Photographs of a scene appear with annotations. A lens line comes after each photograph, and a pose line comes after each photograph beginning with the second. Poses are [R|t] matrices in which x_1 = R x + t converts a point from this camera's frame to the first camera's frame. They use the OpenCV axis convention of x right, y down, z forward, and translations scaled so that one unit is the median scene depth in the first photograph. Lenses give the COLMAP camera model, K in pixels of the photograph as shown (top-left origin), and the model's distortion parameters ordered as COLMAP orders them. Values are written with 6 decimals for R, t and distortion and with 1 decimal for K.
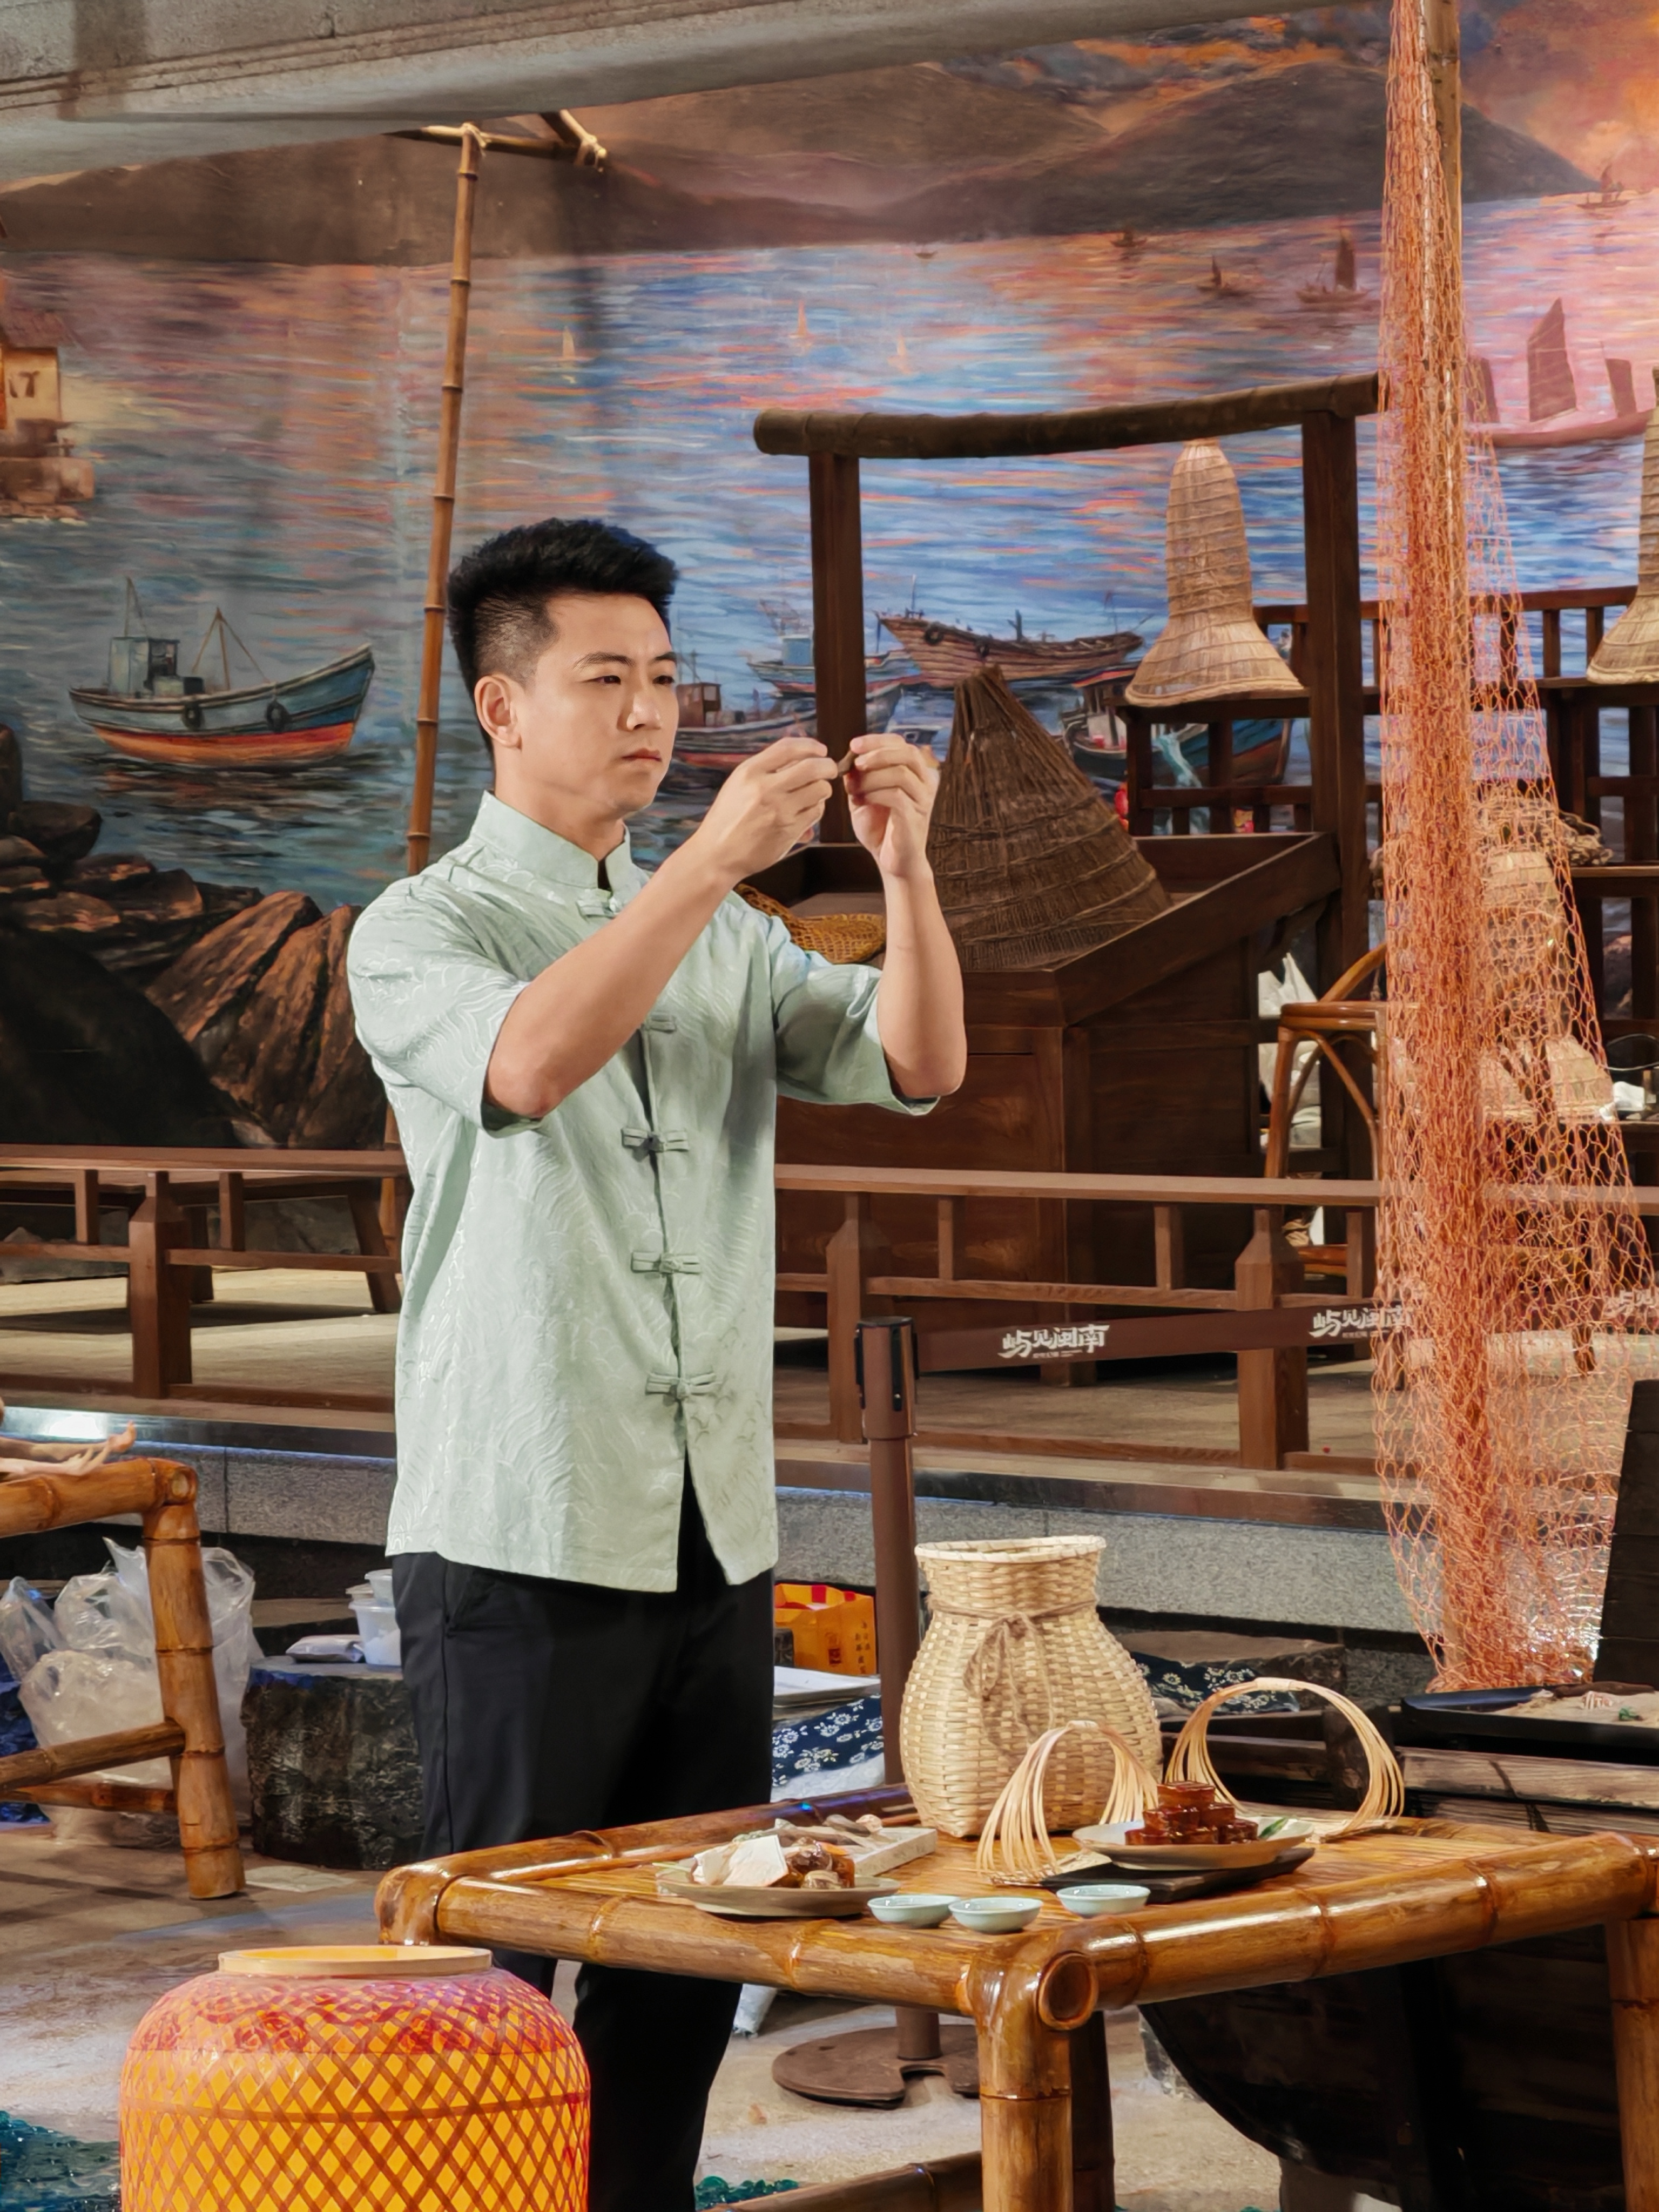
lens RADIAL K [[7582.1, 0, 829.5], [0, 7582.1, 1106.0], [0, 0, 1]] dist [-0.003984, -0.103783]
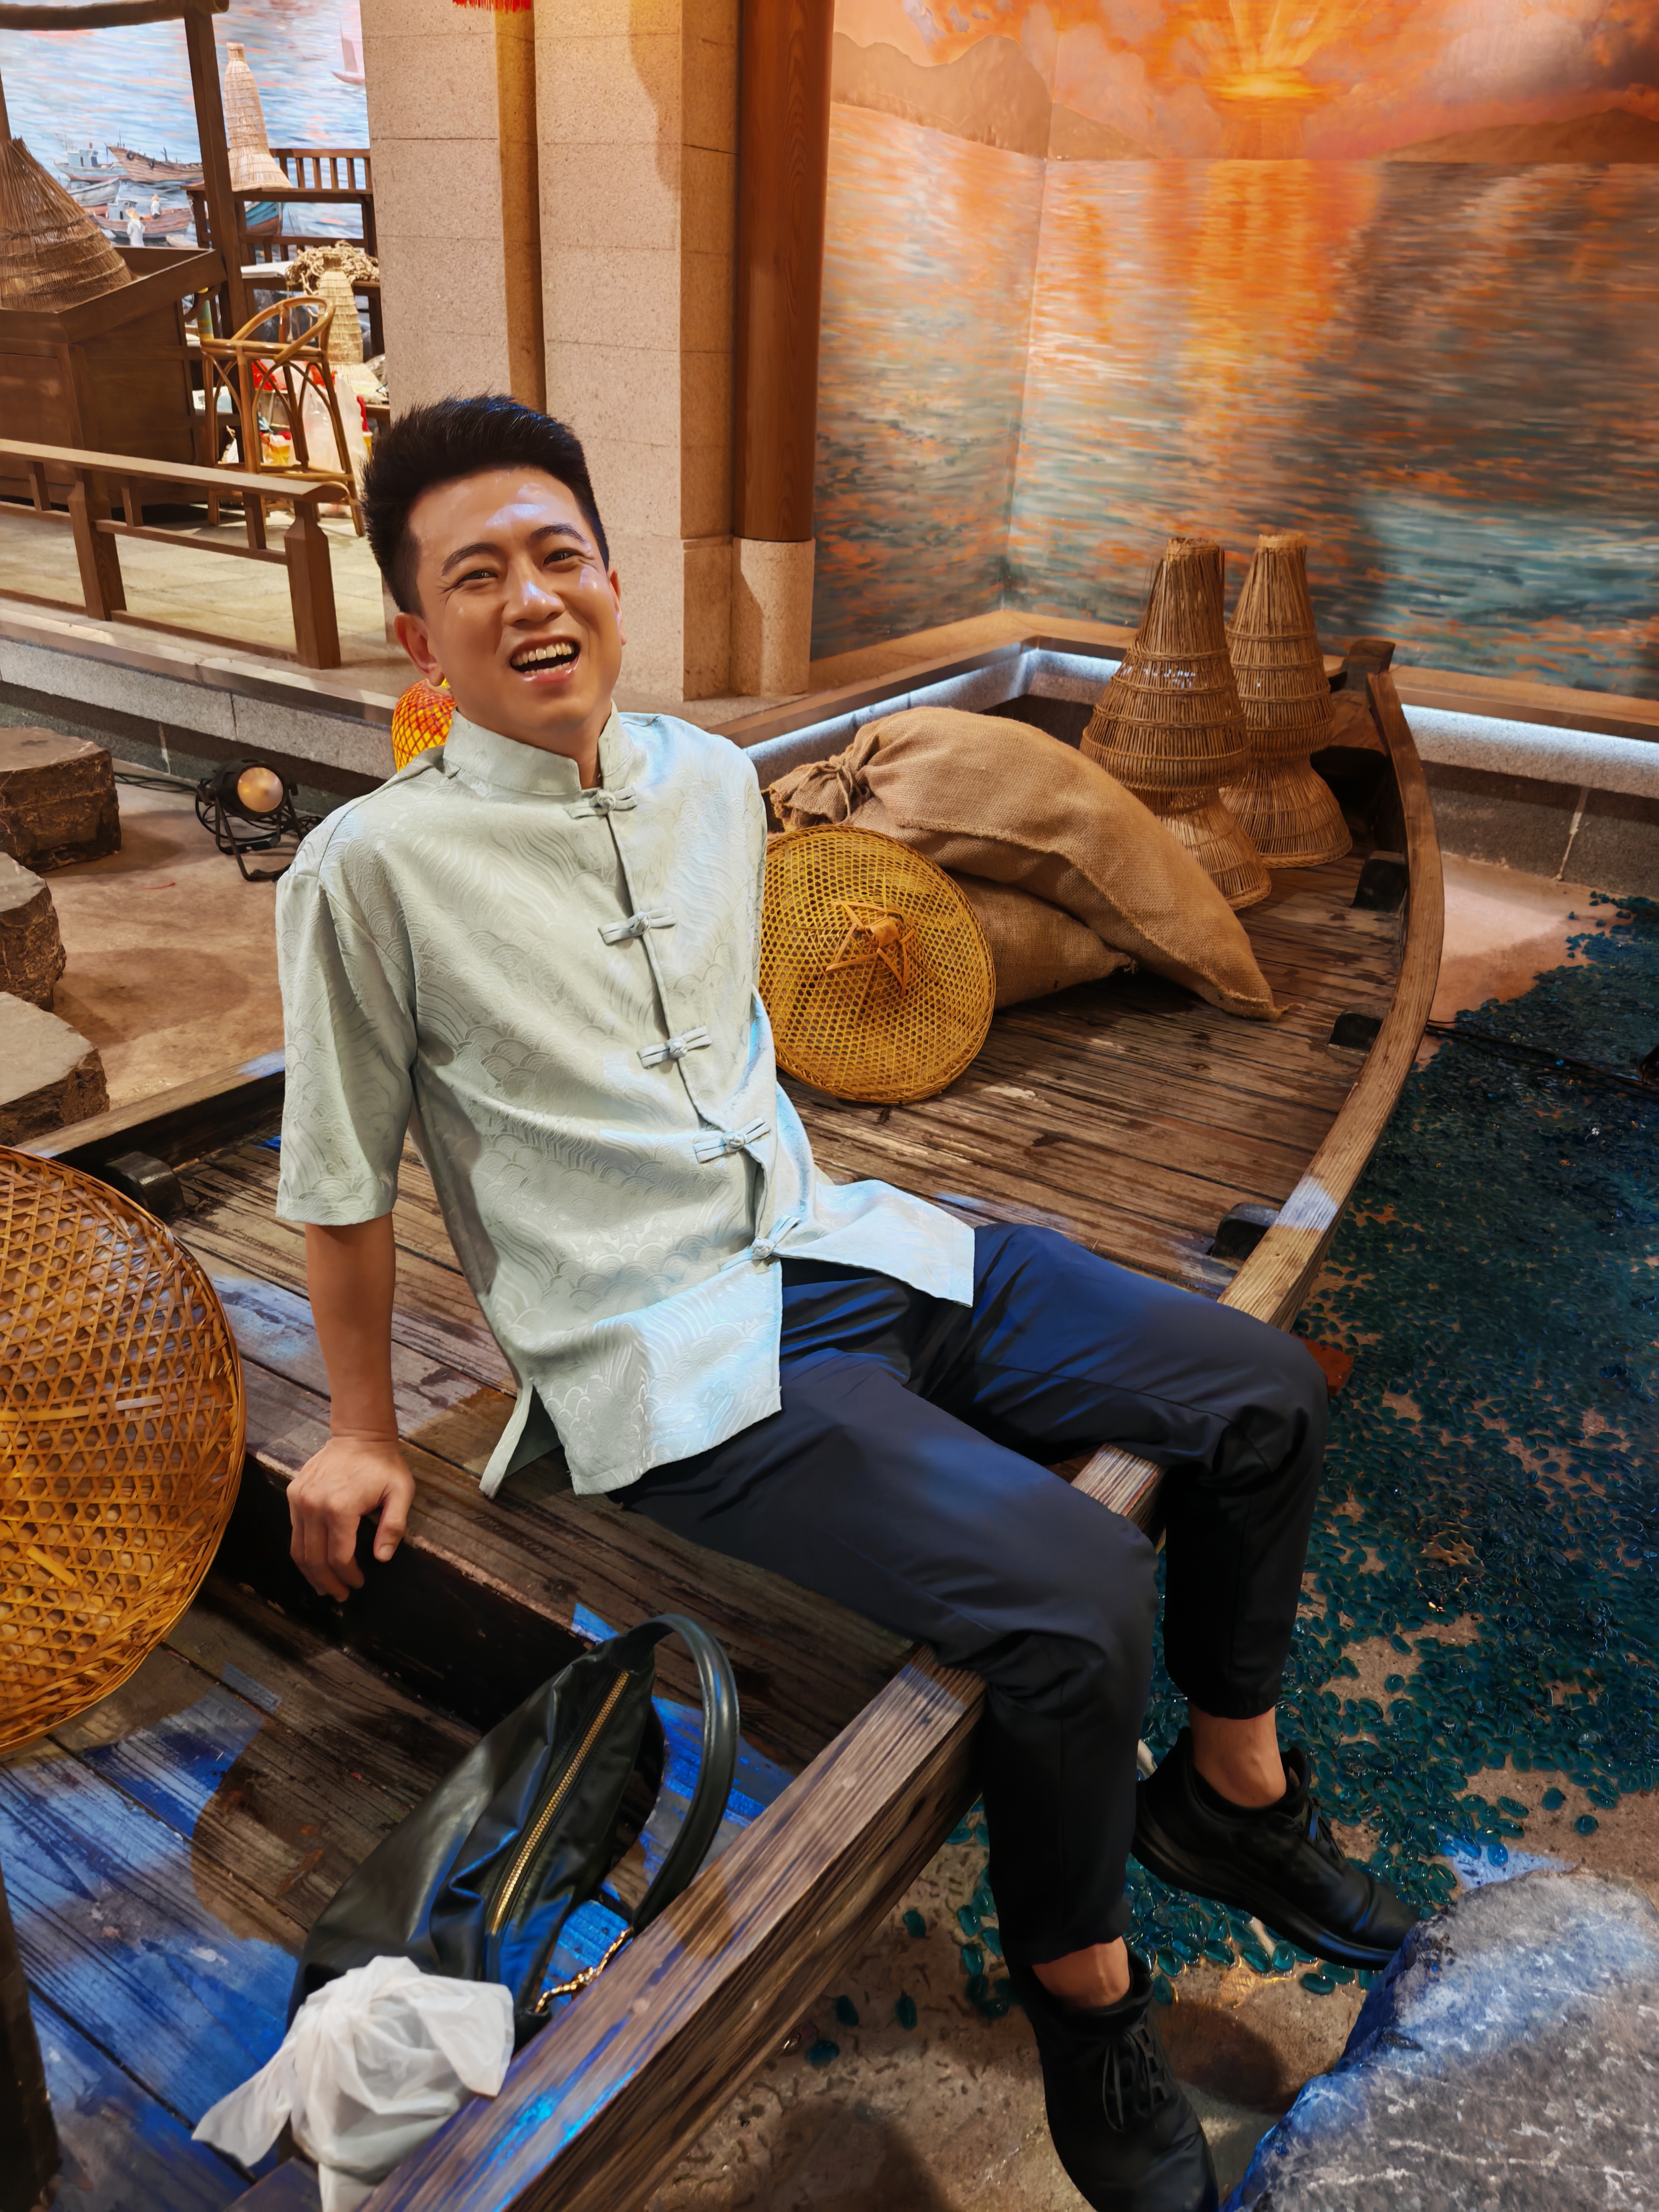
lens RADIAL K [[1558.6, 0, 829.5], [0, 1558.6, 1106.0], [0, 0, 1]] dist [0.000430, 0.000279]
pose [[0.967074, -0.052459, 0.249030, 0.090317], [-0.059512, 0.904781, 0.421700, -0.011038], [-0.247440, -0.422635, 0.871868, 0.386862]]
